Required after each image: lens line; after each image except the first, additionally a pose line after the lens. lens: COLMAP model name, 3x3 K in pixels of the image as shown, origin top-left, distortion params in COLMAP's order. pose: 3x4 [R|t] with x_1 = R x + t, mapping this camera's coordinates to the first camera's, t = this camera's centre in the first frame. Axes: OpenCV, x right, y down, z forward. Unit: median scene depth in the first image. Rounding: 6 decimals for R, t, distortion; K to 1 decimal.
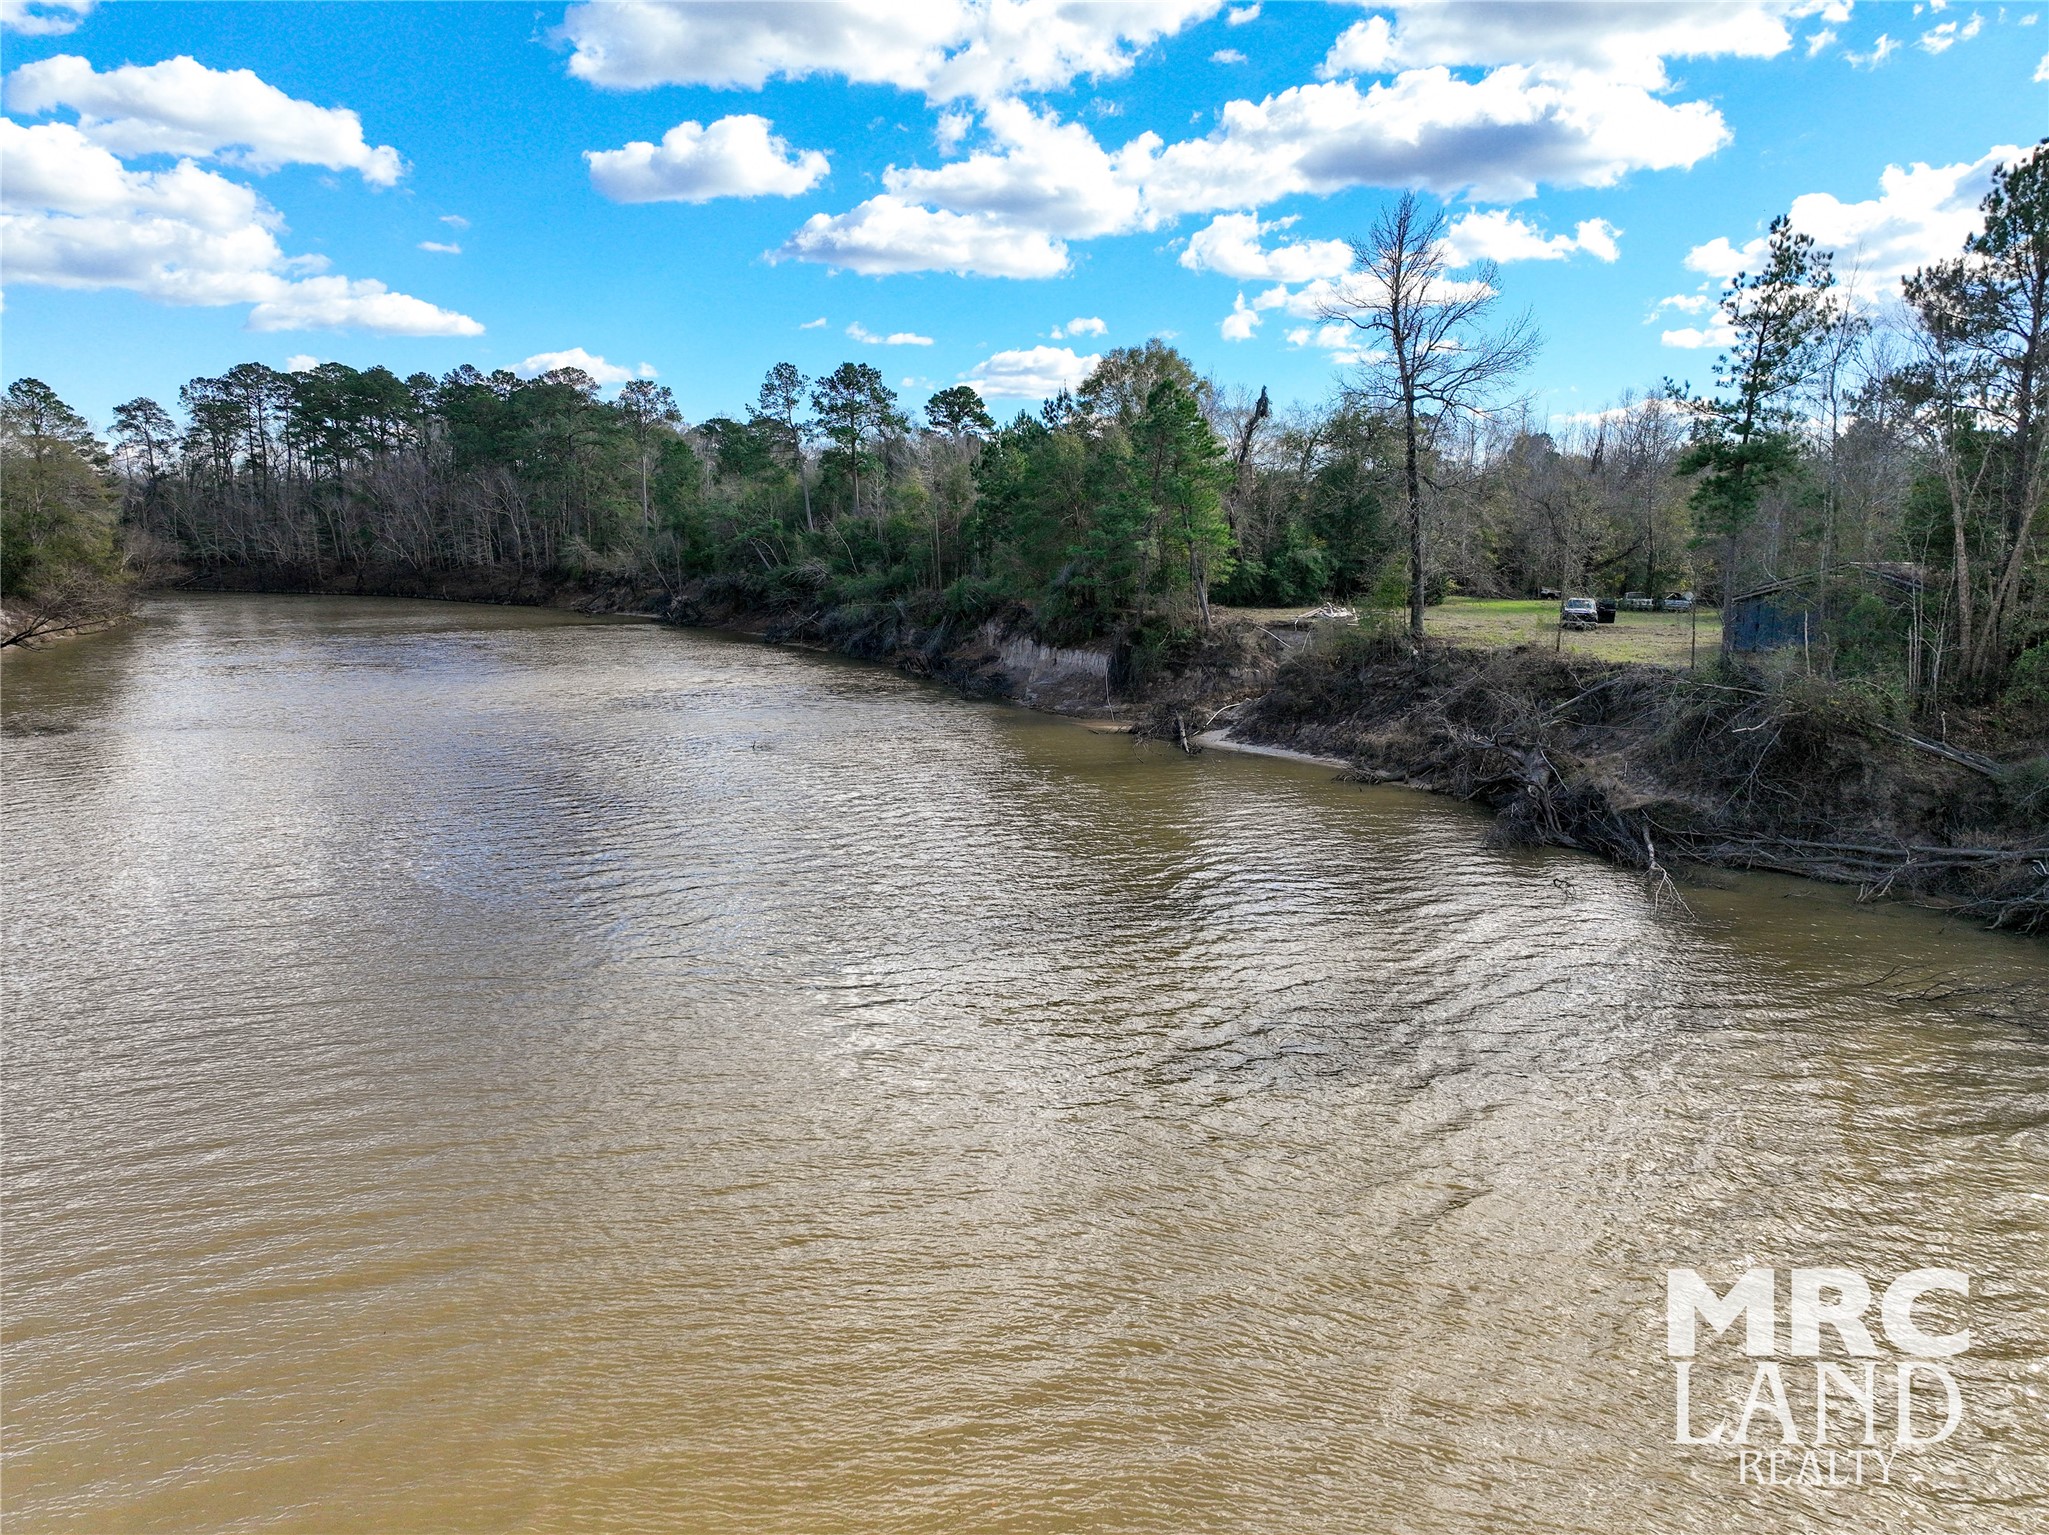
lens RADIAL K [[1507.4, 0, 1024.5], [0, 1507.4, 767.5], [0, 0, 1]] dist [-0.000717, 0.041538]
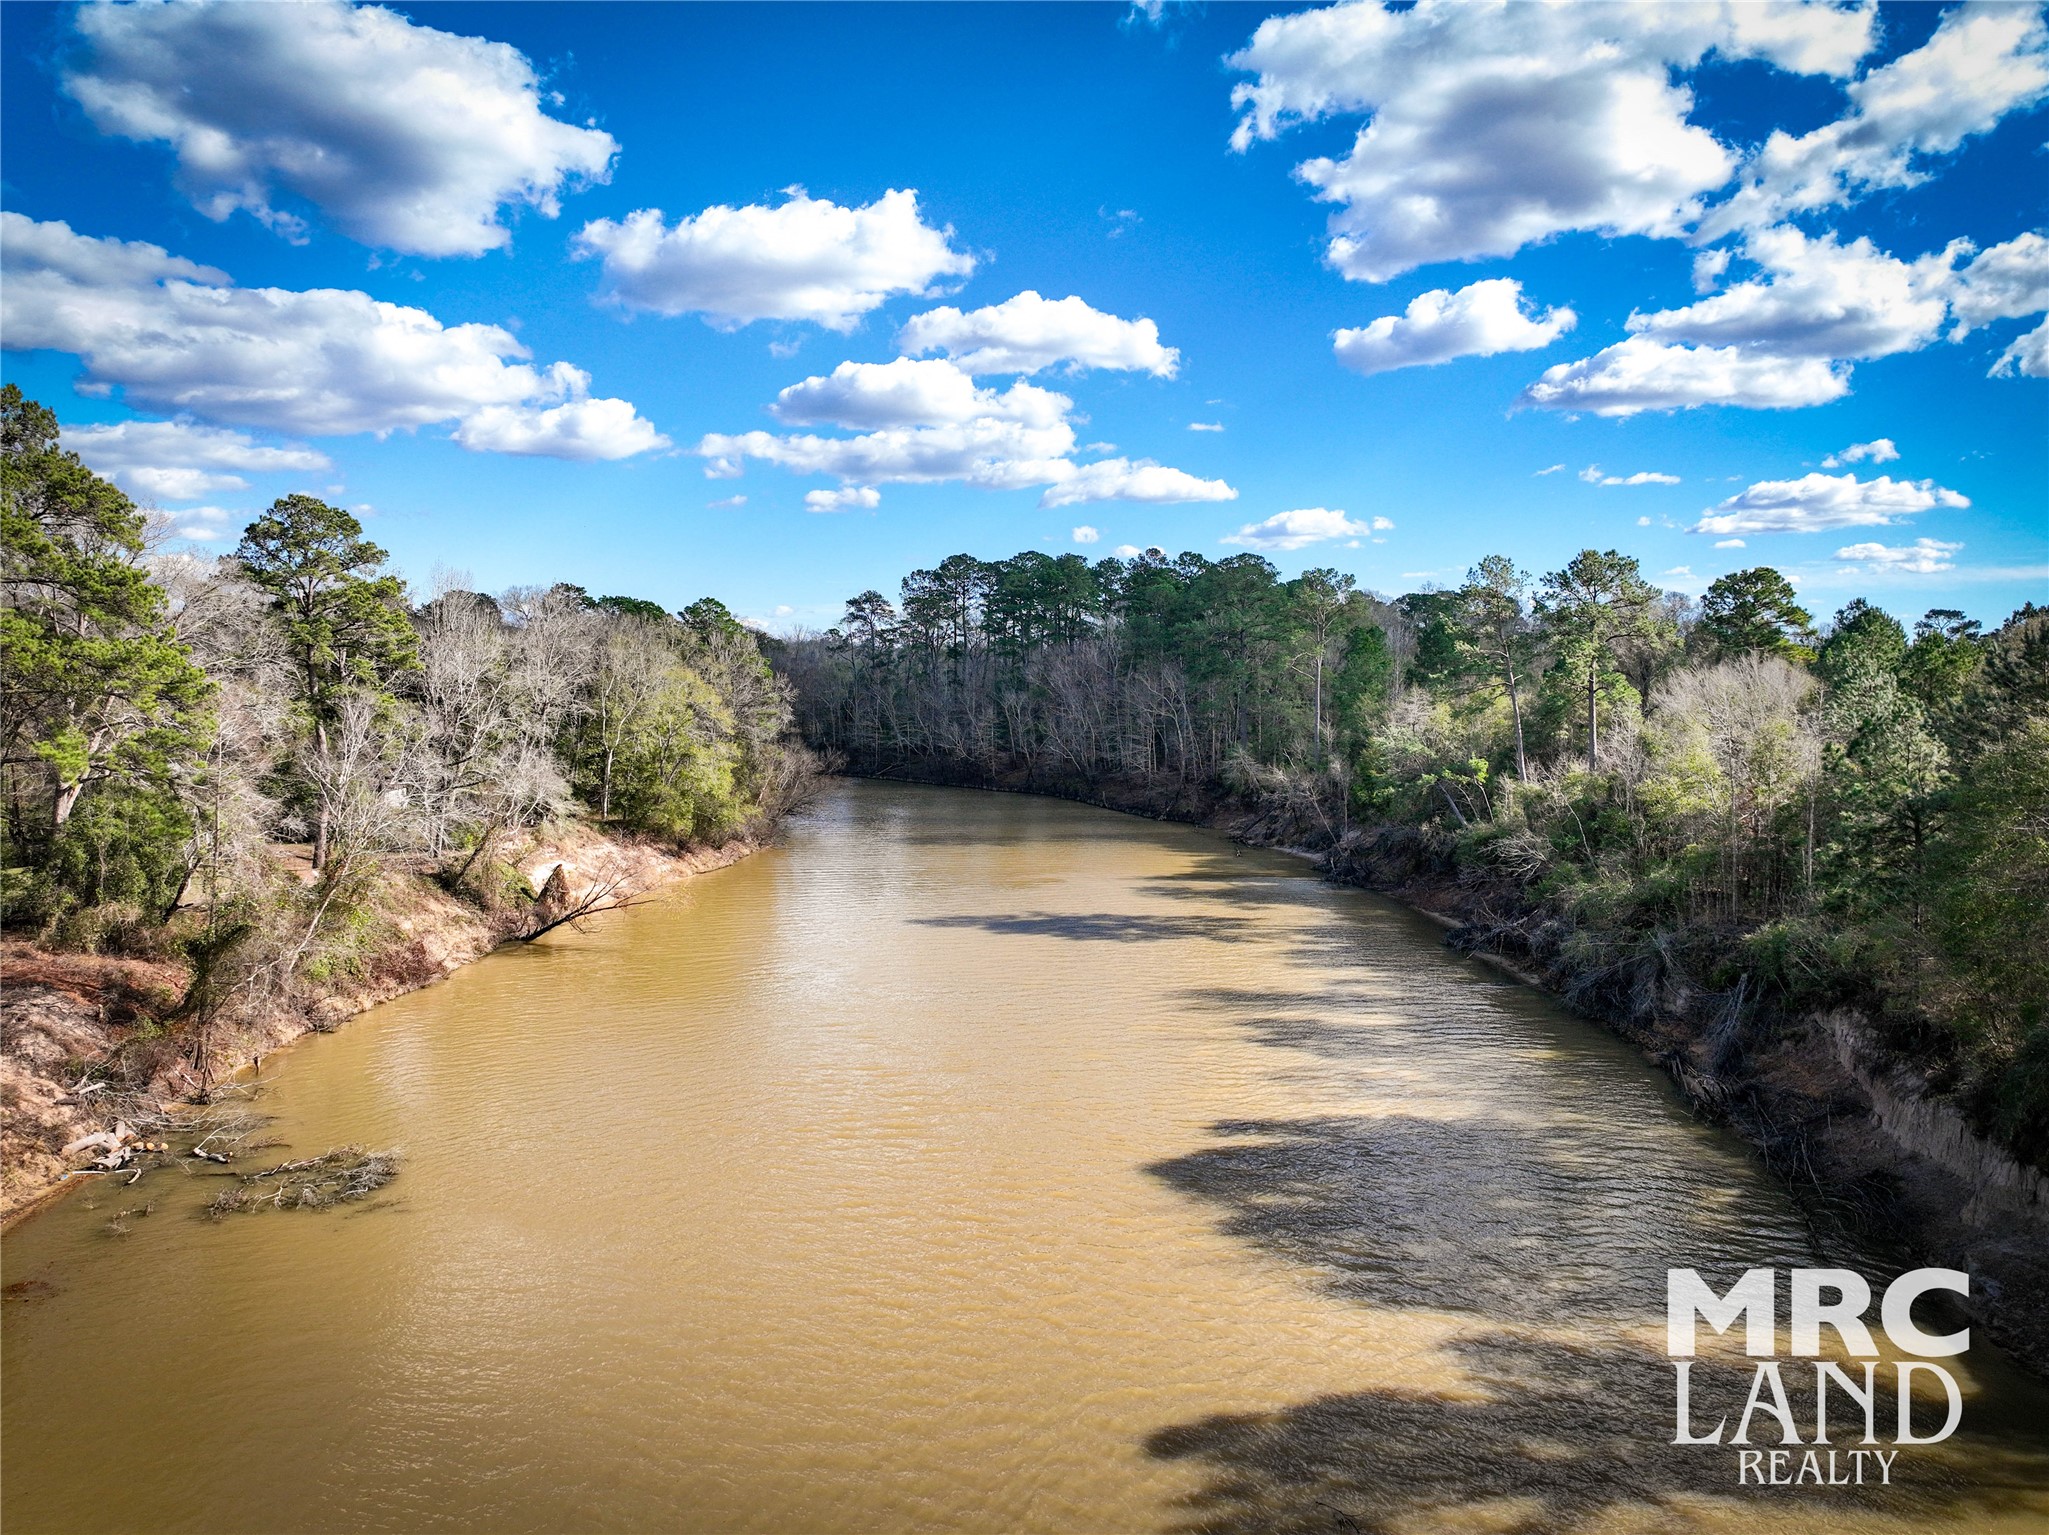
lens RADIAL K [[1507.4, 0, 1024.5], [0, 1507.4, 767.5], [0, 0, 1]] dist [-0.000717, 0.041538]
pose [[0.893868, 0.027761, -0.447470, -0.020382], [-0.072049, 0.994003, -0.082256, -0.053368], [0.442503, 0.105766, 0.890508, 0.159112]]
